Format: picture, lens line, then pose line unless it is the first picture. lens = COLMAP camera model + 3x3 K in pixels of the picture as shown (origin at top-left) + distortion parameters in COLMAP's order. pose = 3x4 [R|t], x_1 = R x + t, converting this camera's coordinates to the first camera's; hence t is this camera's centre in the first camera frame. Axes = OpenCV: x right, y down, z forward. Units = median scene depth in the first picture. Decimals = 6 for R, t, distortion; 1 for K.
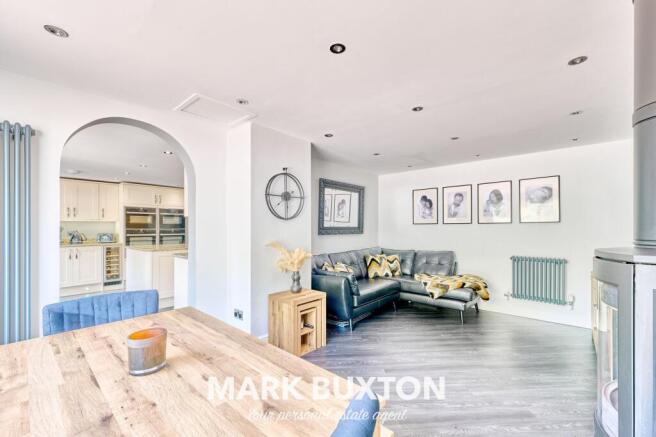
lens RADIAL K [[270.6, 0, 329.0], [0, 270.6, 229.7], [0, 0, 1]] dist [0.000100, 0.000023]
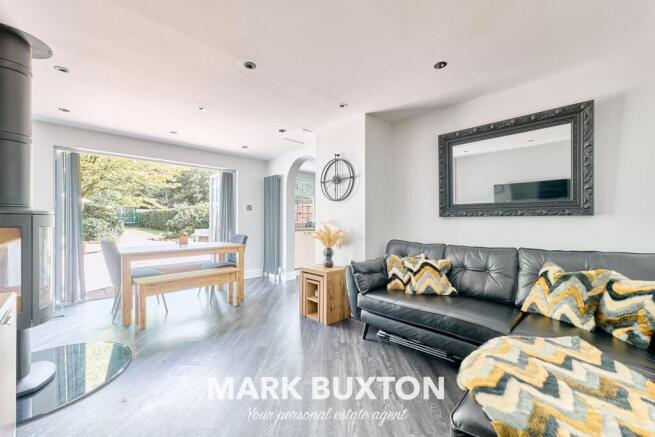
lens RADIAL K [[264.0, 0, 327.5], [0, 264.0, 218.5], [0, 0, 1]] dist [0.000552, 0.000112]
pose [[-0.067261, -0.001952, -0.997734, 0.902781], [-0.003393, 0.999993, -0.001728, 0.035993], [0.997730, 0.003269, -0.067267, 1.012552]]
